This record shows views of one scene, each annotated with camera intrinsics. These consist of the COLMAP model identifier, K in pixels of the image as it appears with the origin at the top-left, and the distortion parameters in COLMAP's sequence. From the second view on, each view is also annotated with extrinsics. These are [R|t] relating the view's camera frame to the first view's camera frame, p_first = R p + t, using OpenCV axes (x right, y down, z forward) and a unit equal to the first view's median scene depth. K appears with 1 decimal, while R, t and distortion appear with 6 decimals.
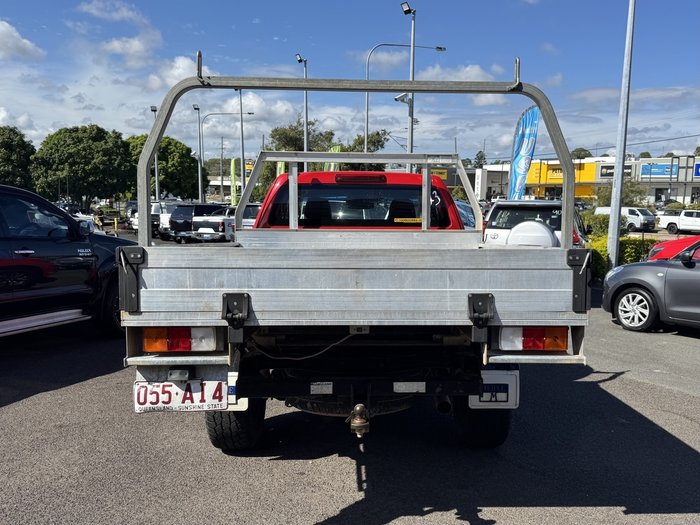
lens RADIAL K [[586.6, 0, 377.3], [0, 586.6, 317.3], [0, 0, 1]] dist [0.017095, -0.017933]
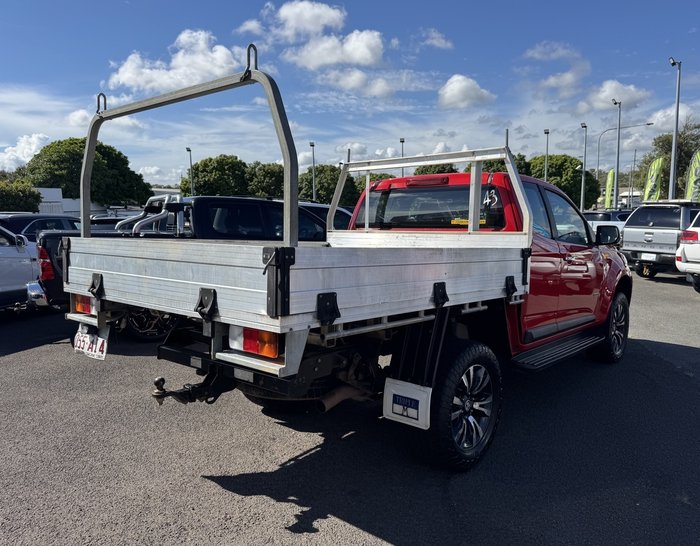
lens RADIAL K [[517.3, 0, 393.9], [0, 517.3, 317.8], [0, 0, 1]] dist [0.001469, 0.000872]
pose [[0.760130, 0.110635, -0.640283, 0.527289], [-0.106914, 0.993263, 0.044701, -0.033676], [0.640915, 0.034477, 0.766837, 0.277575]]
